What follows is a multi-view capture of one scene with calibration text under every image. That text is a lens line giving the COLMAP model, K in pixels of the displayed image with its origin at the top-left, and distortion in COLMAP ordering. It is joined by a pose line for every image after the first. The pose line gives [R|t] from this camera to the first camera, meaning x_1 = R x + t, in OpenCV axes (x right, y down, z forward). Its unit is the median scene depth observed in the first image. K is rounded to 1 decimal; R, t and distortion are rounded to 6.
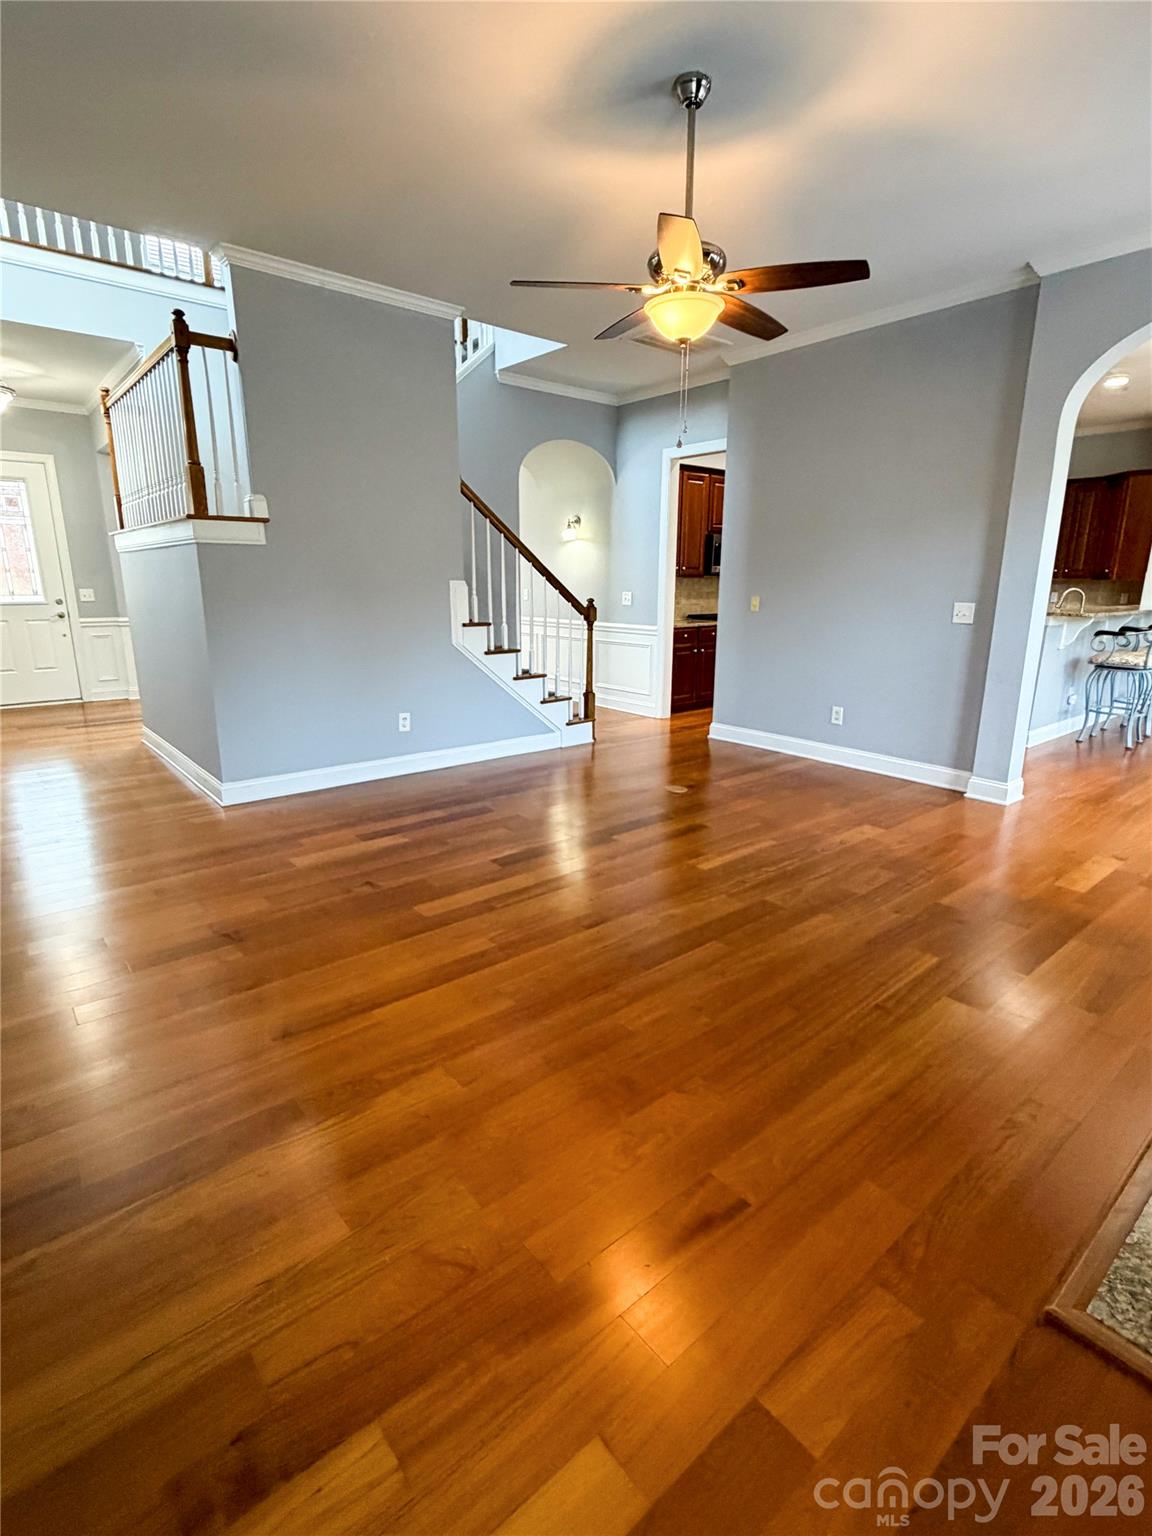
lens RADIAL K [[746.3, 0, 576.0], [0, 746.3, 768.0], [0, 0, 1]] dist [-0.013552, -0.000073]
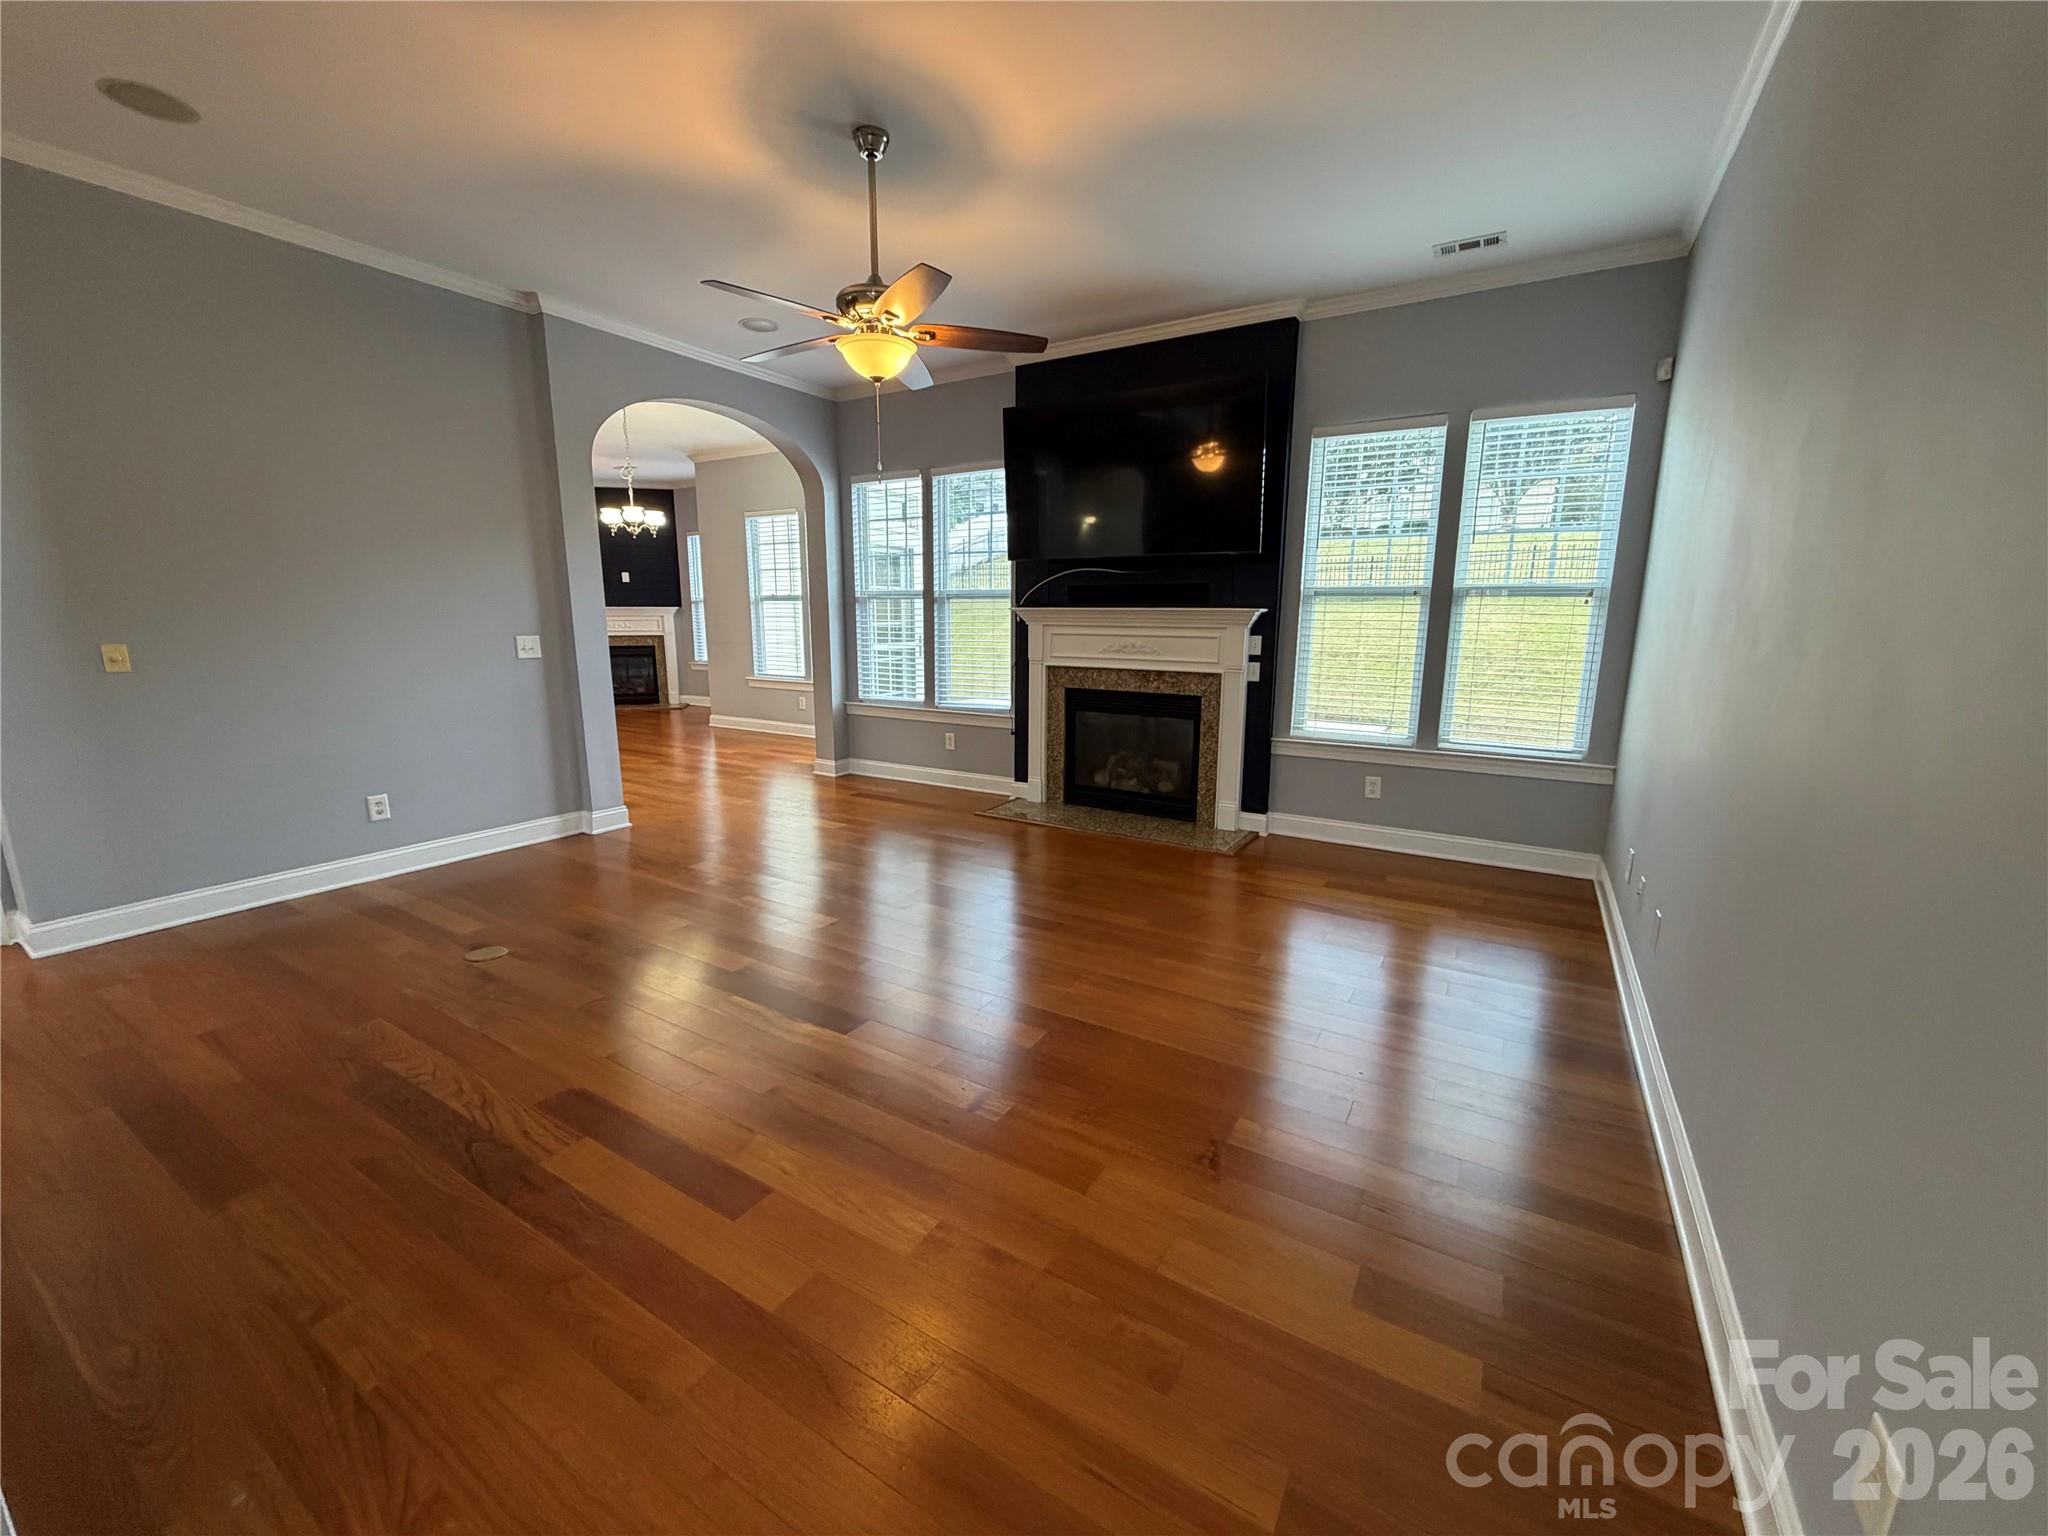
lens RADIAL K [[809.7, 0, 1016.9], [0, 809.7, 764.1], [0, 0, 1]] dist [-0.001674, -0.000086]
pose [[-0.305946, -0.180463, 0.934789, -0.642962], [0.229538, 0.938924, 0.256386, -0.202423], [-0.923964, 0.293010, -0.245837, 0.778887]]
